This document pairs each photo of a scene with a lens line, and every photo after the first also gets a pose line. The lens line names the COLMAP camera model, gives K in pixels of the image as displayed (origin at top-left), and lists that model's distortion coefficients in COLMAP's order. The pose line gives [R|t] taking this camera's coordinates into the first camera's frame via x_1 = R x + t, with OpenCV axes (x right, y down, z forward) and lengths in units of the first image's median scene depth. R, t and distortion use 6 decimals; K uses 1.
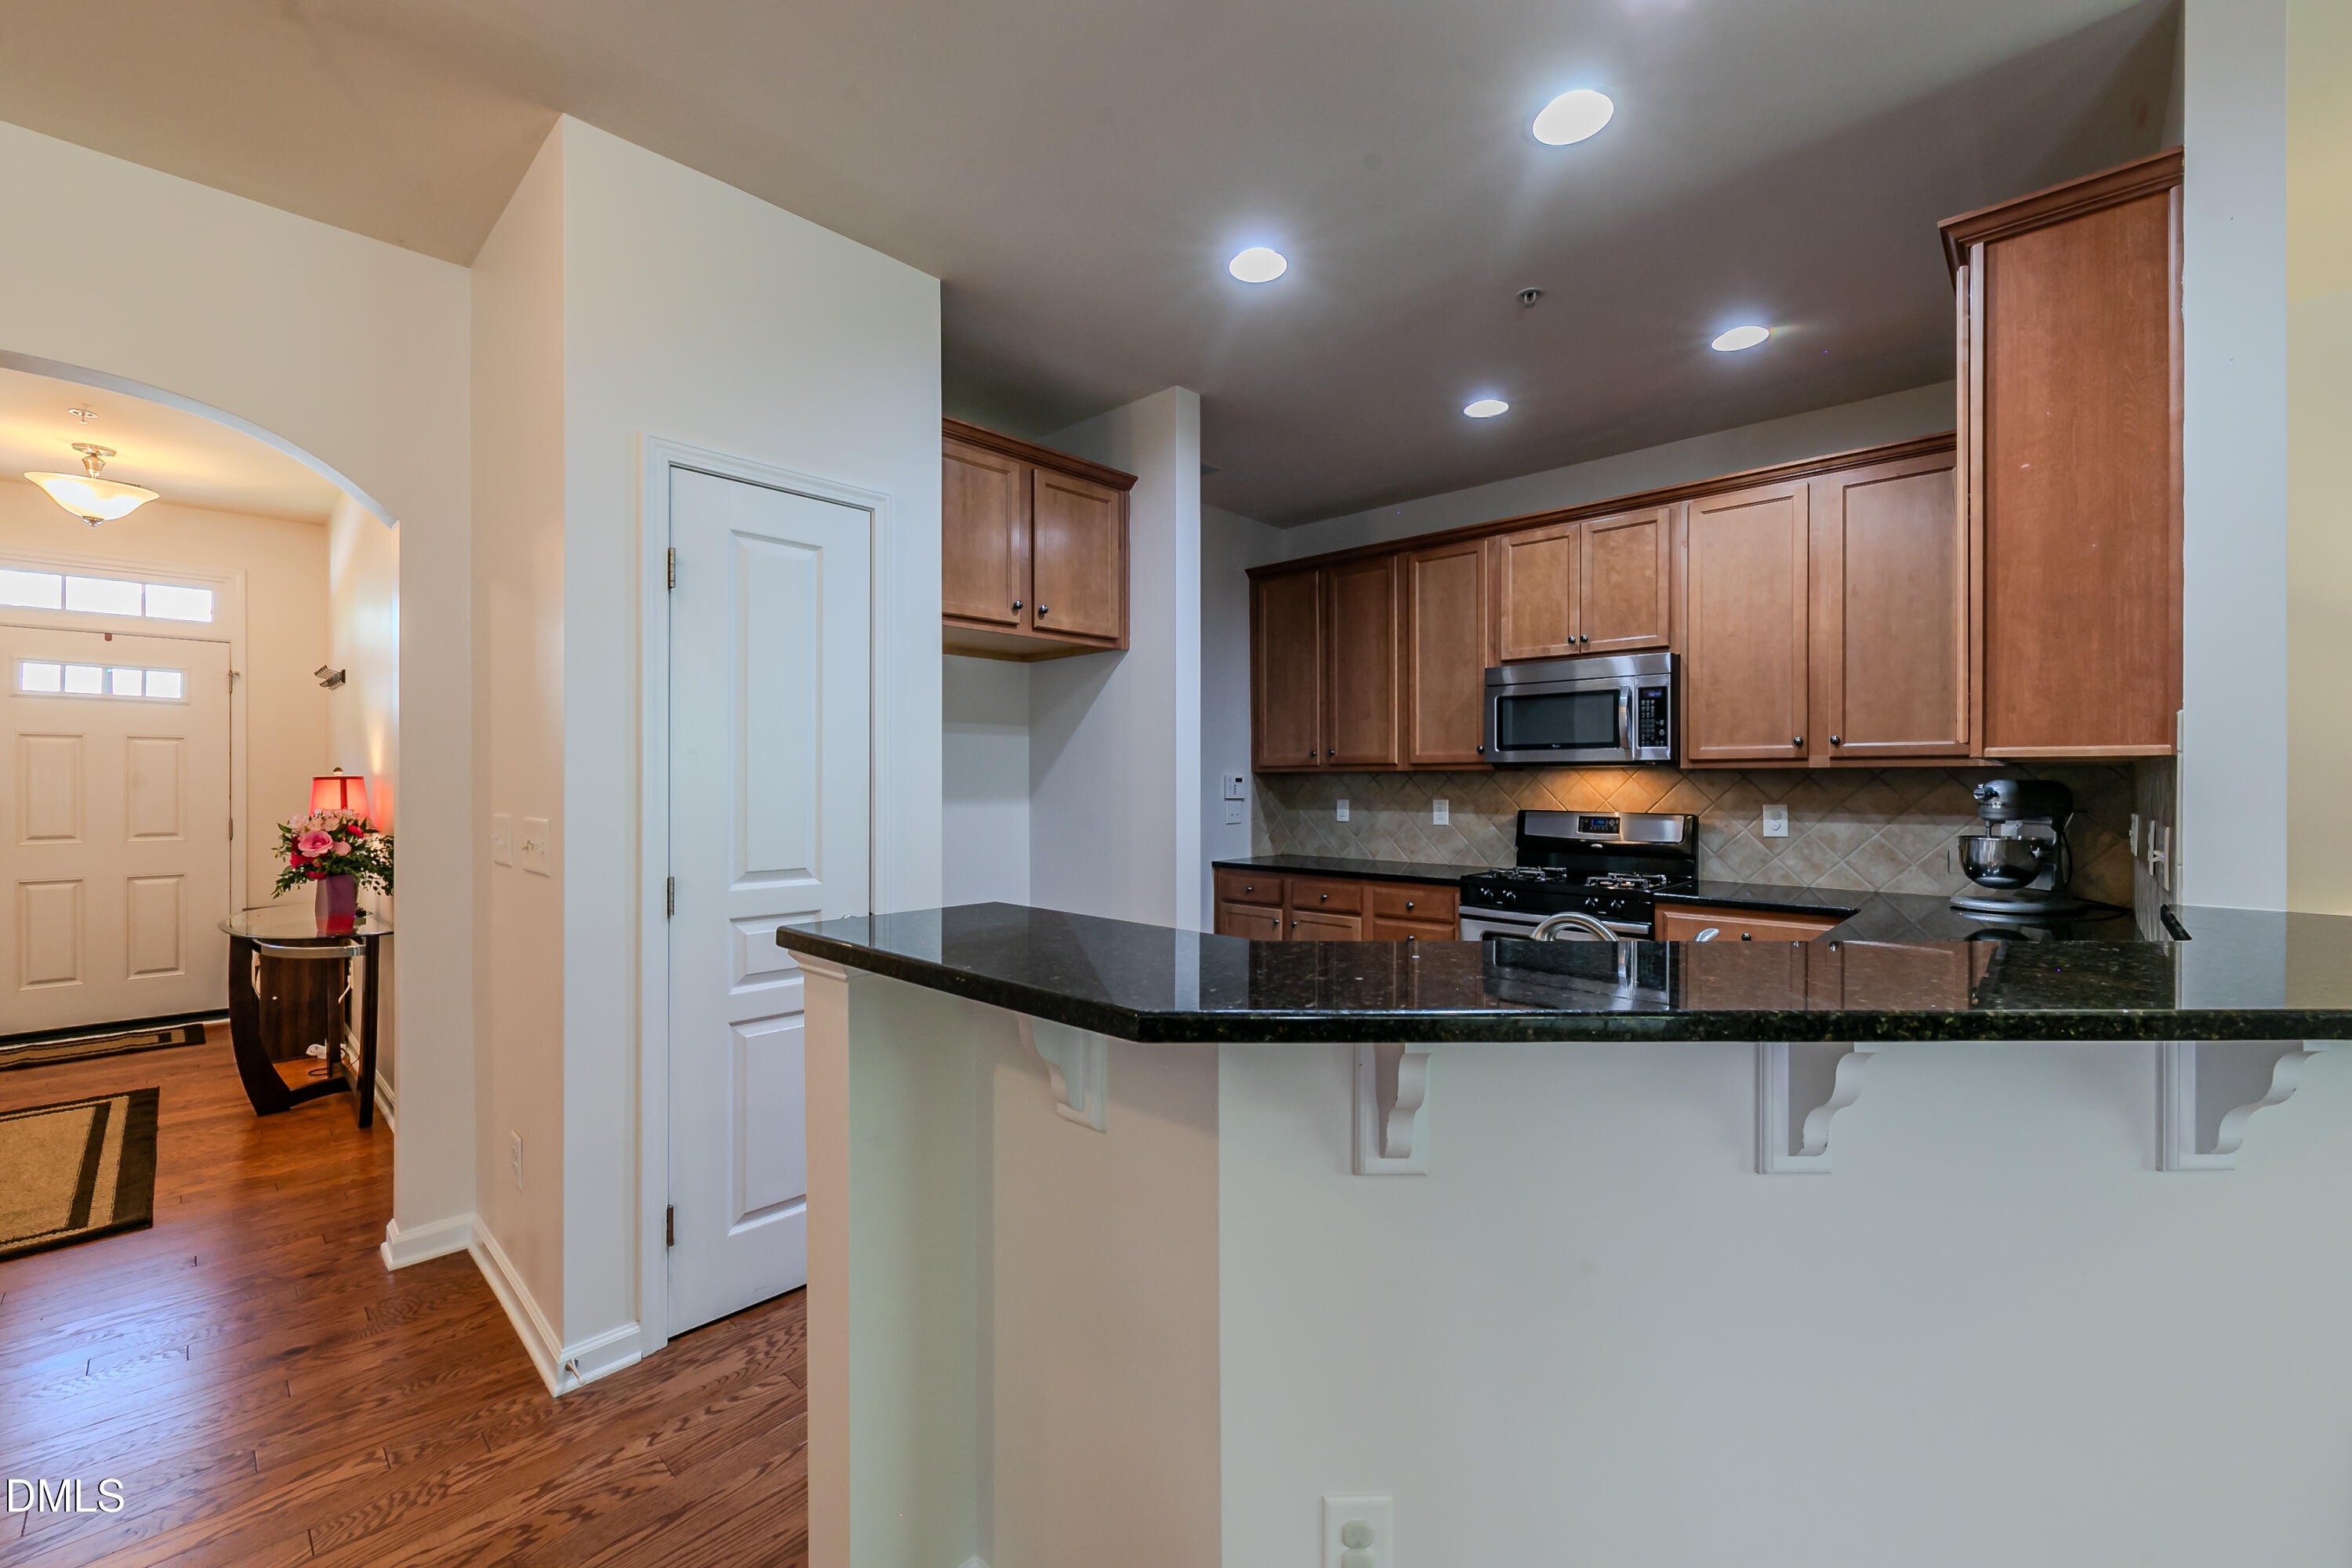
lens RADIAL K [[938.2, 0, 1193.4], [0, 938.2, 785.4], [0, 0, 1]] dist [0.000717, -0.001176]
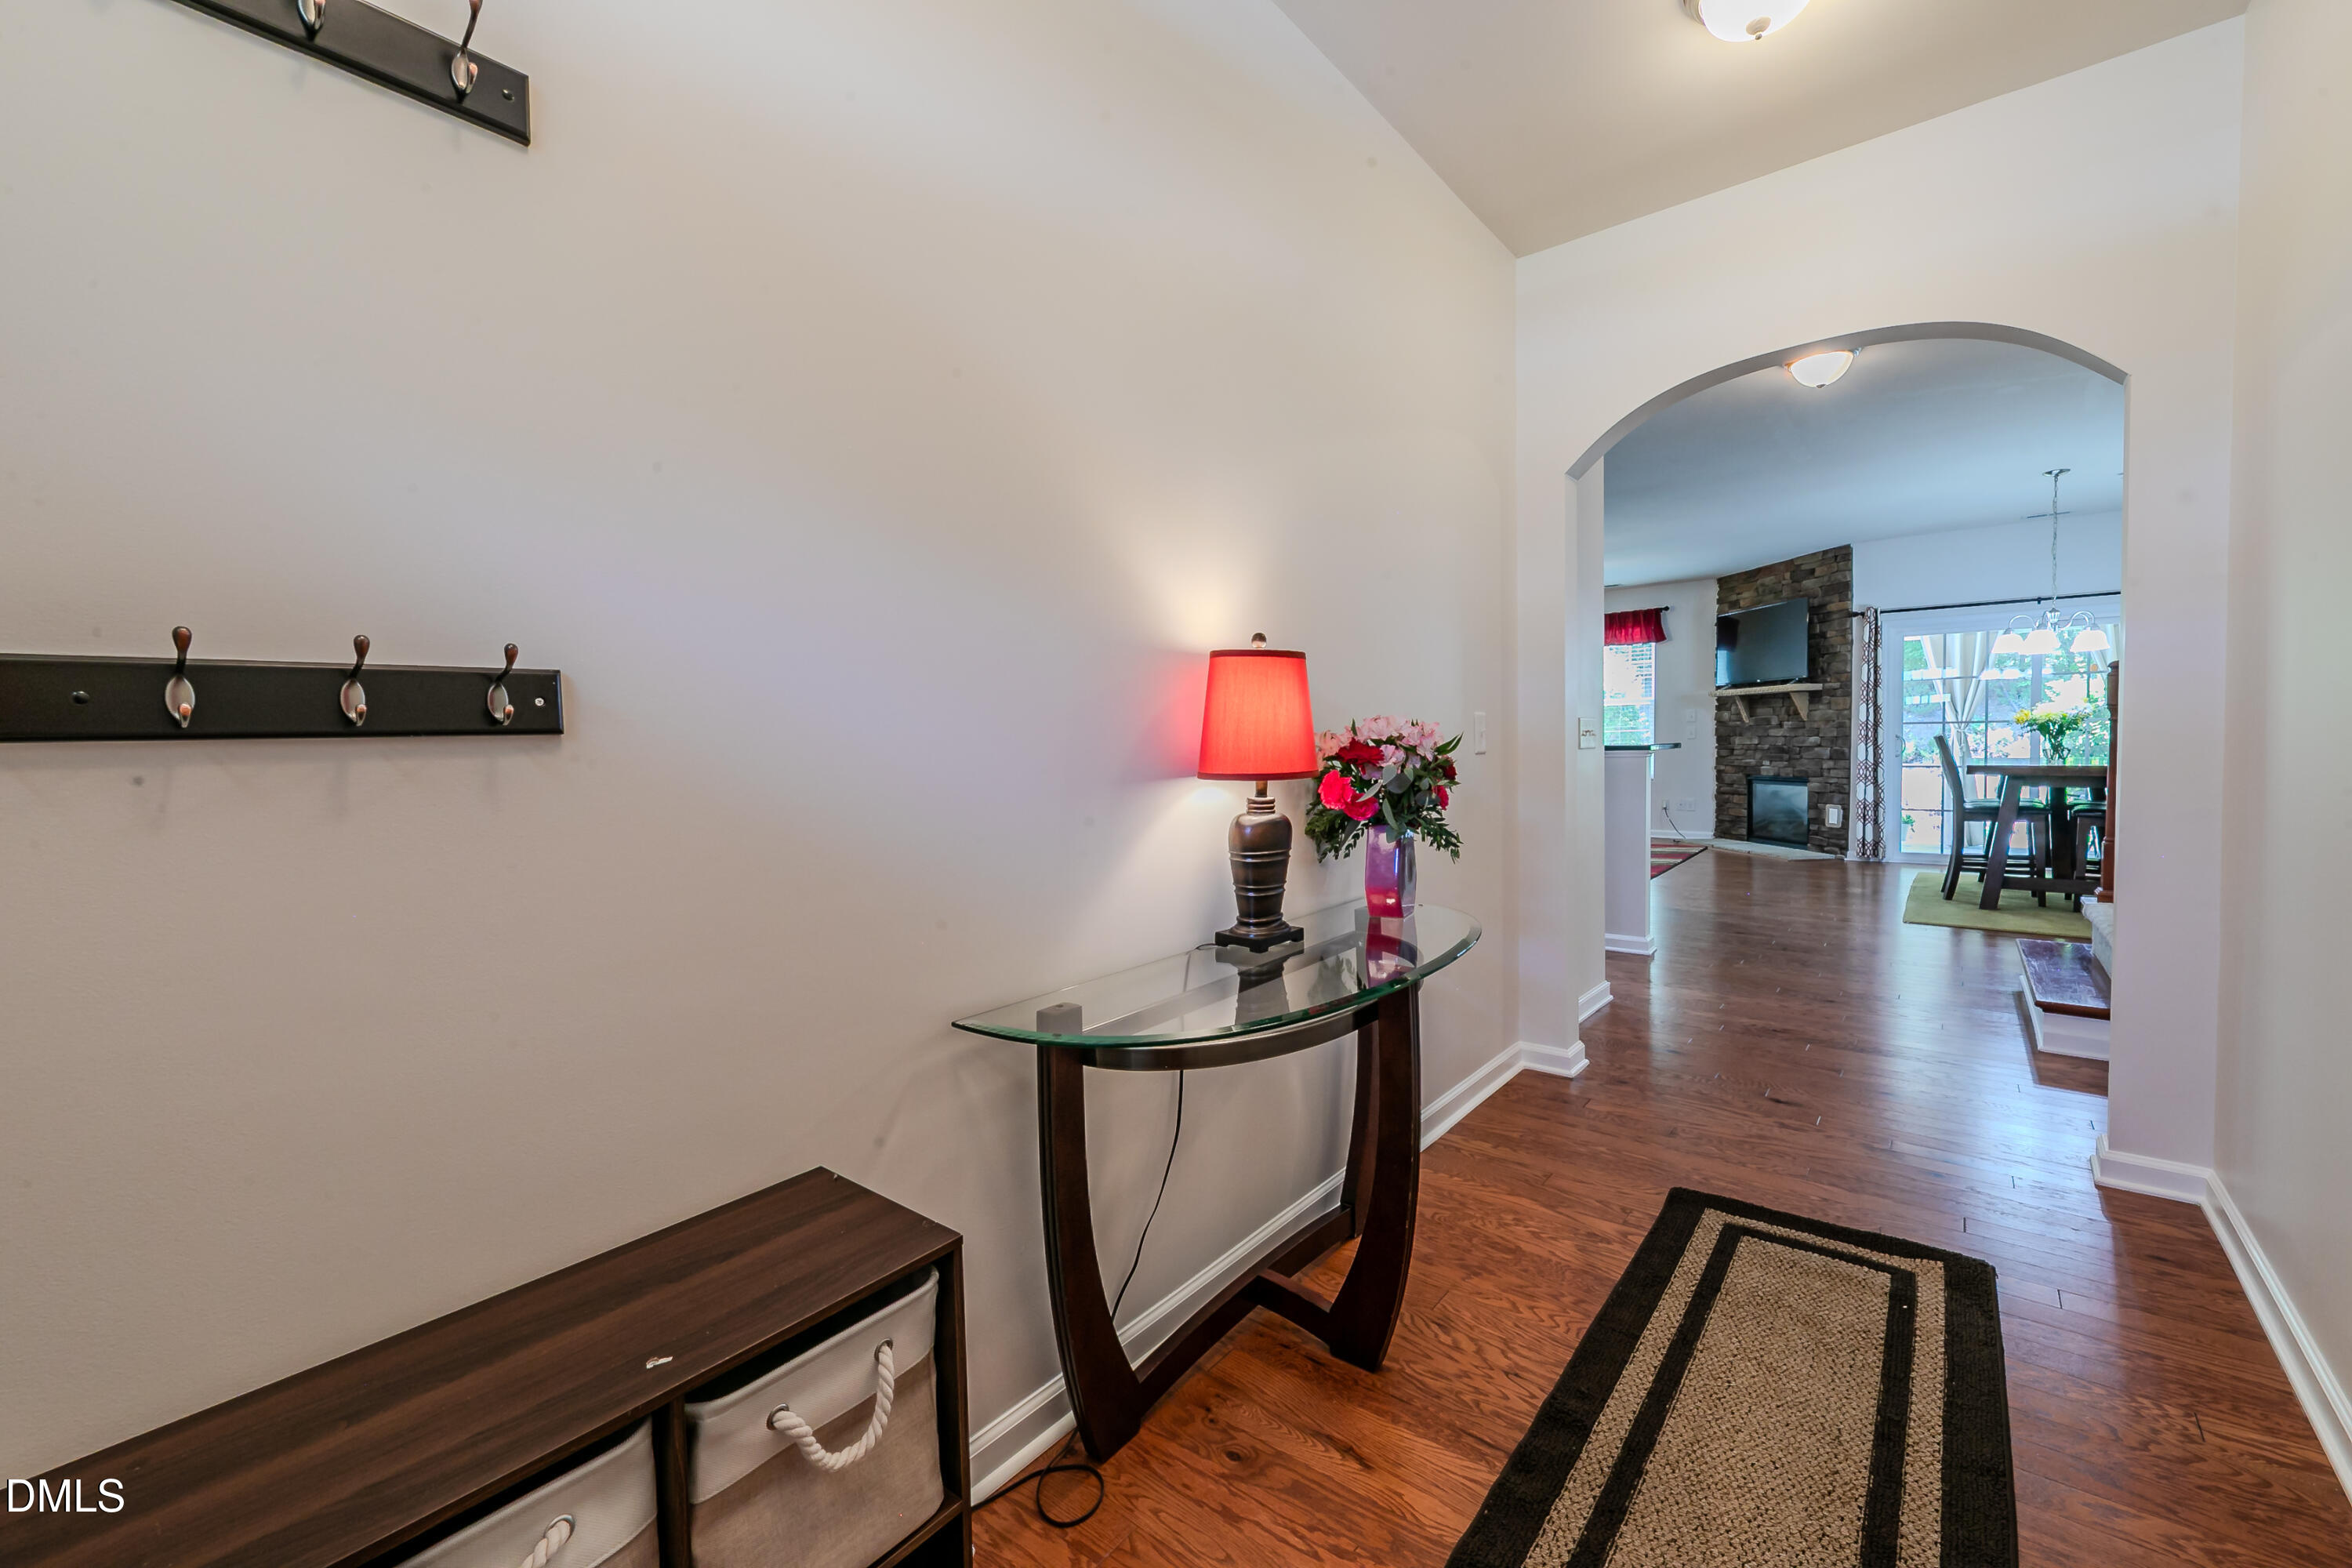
lens RADIAL K [[938.2, 0, 1182.7], [0, 938.2, 782.6], [0, 0, 1]] dist [0.000717, -0.001176]
pose [[-0.063809, -0.042190, 0.997070, -1.505589], [0.022857, 0.998782, 0.043726, 0.042554], [-0.997700, 0.025580, -0.062767, 1.169391]]
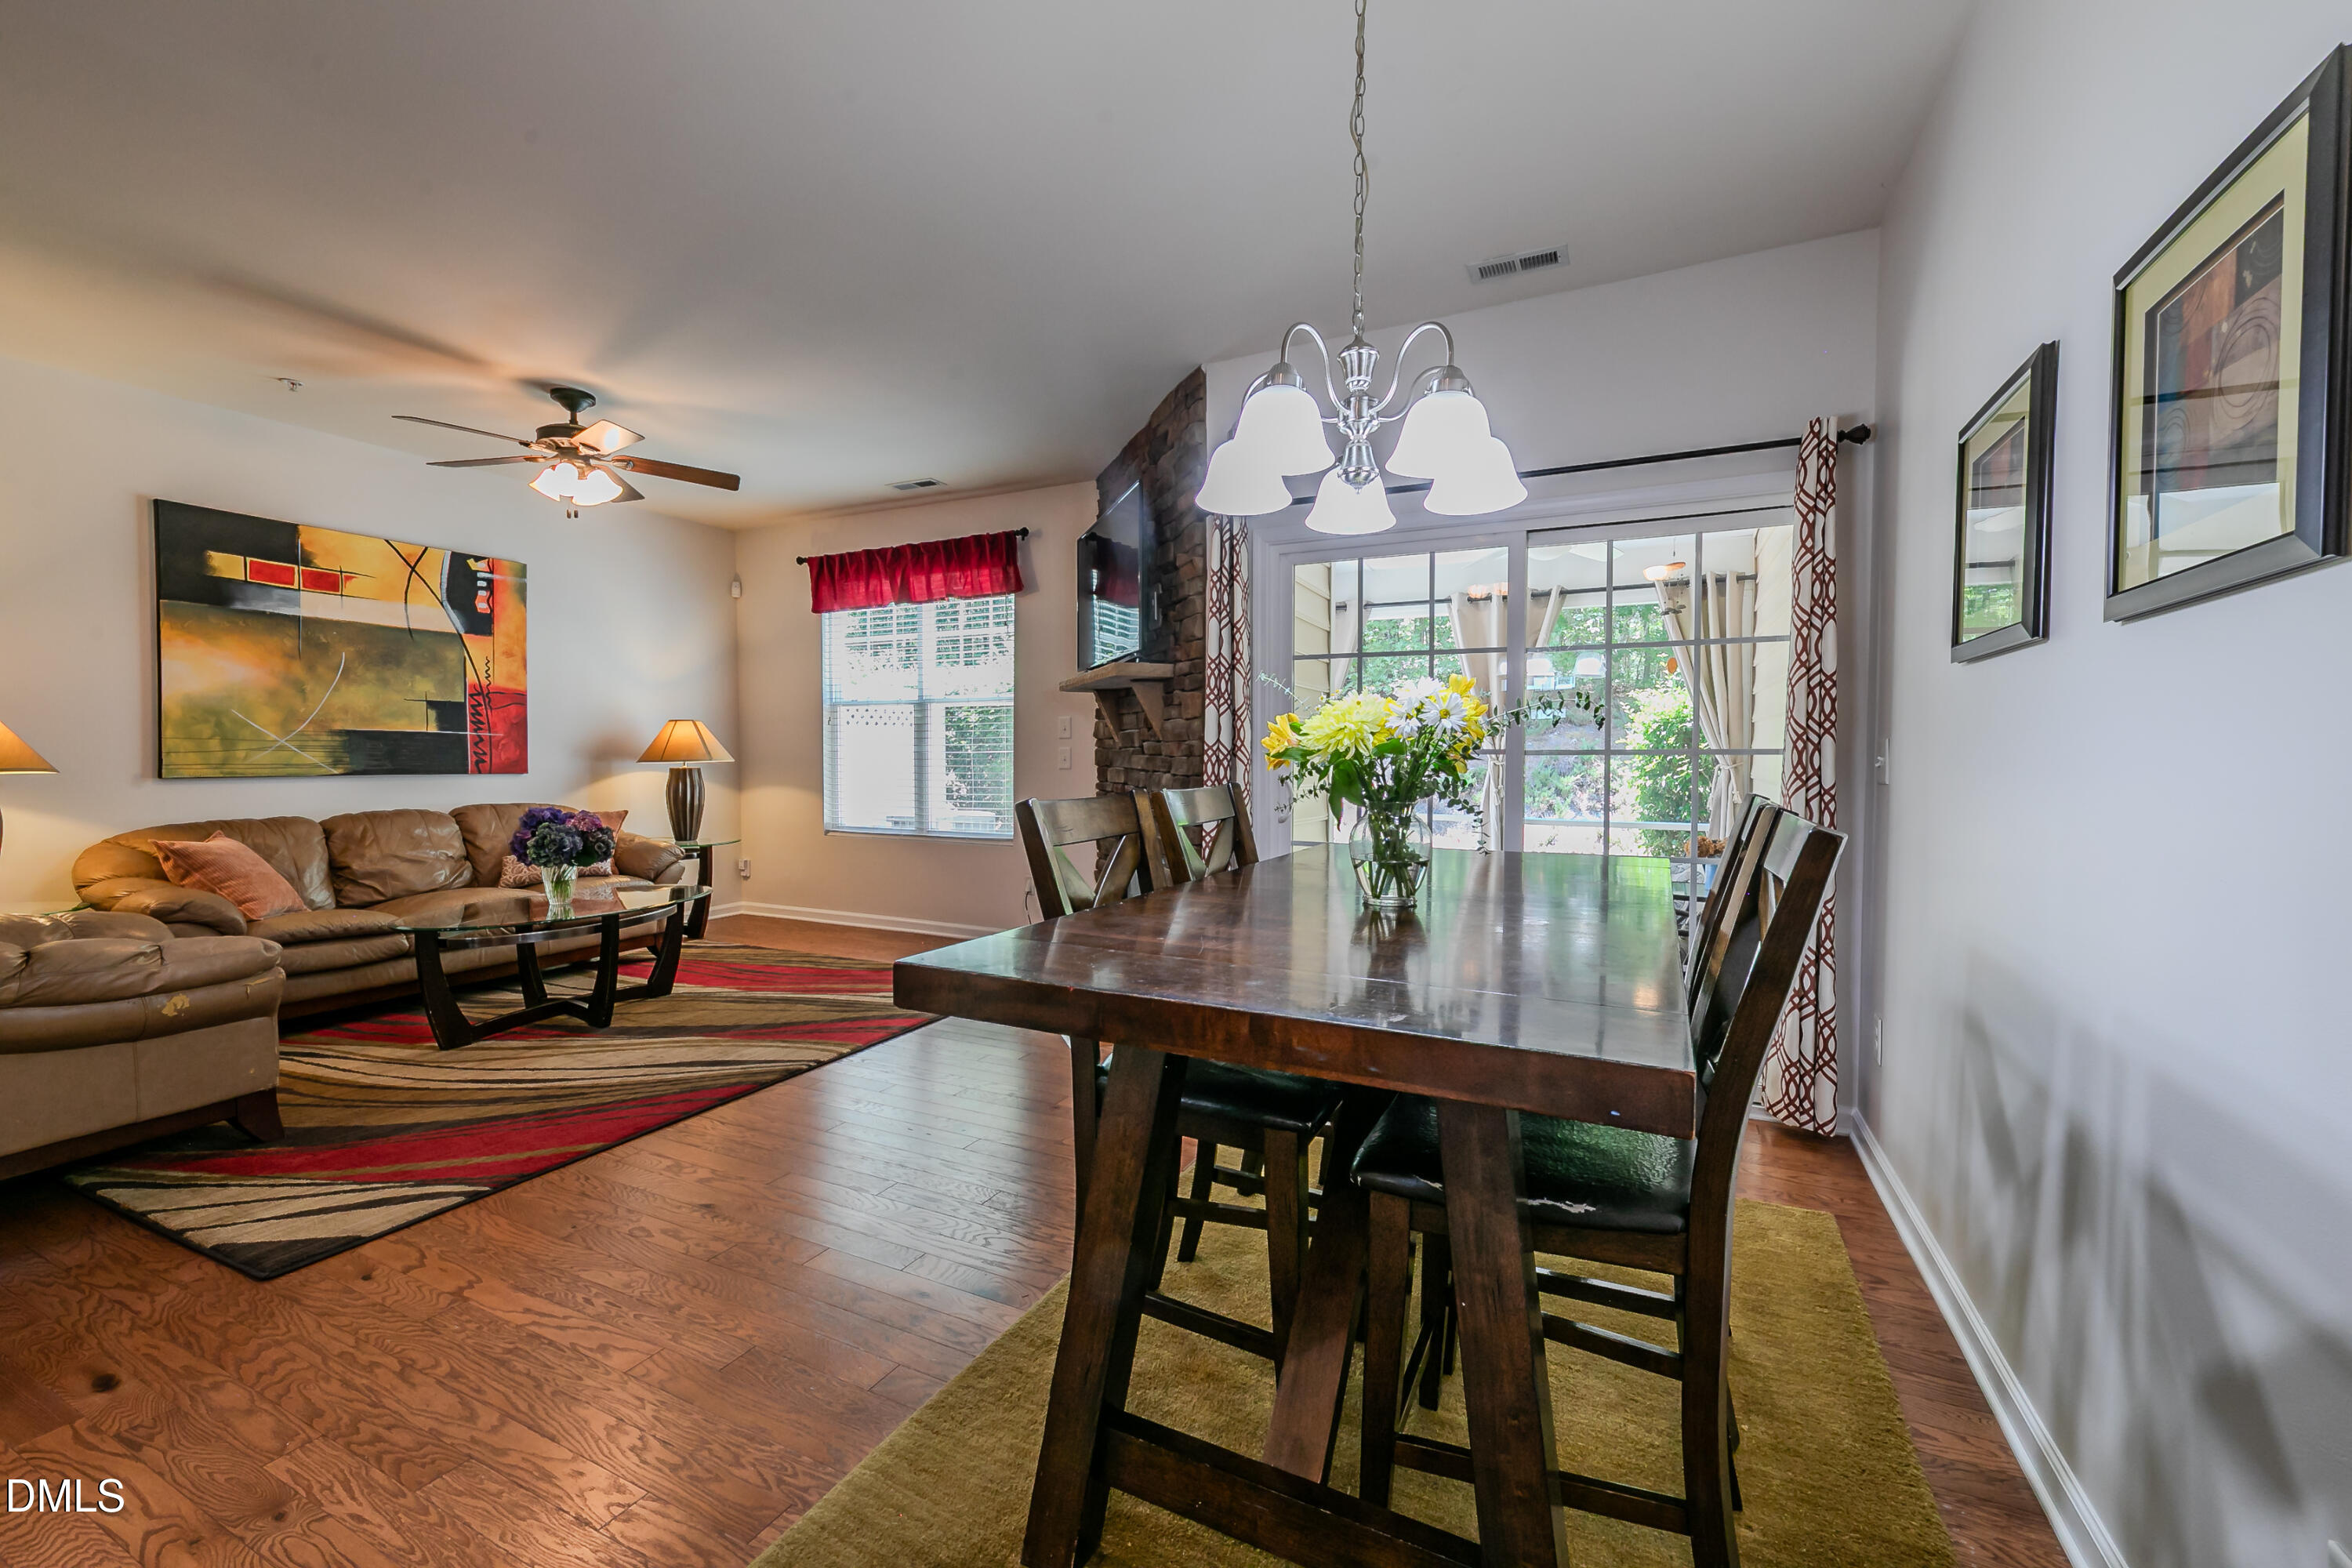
lens RADIAL K [[938.2, 0, 1182.4], [0, 938.2, 781.8], [0, 0, 1]] dist [0.000717, -0.001176]
pose [[-0.288762, -0.032579, 0.956846, -0.307890], [0.003237, 0.999382, 0.035004, 0.036118], [-0.957395, 0.013205, -0.288478, -0.313733]]
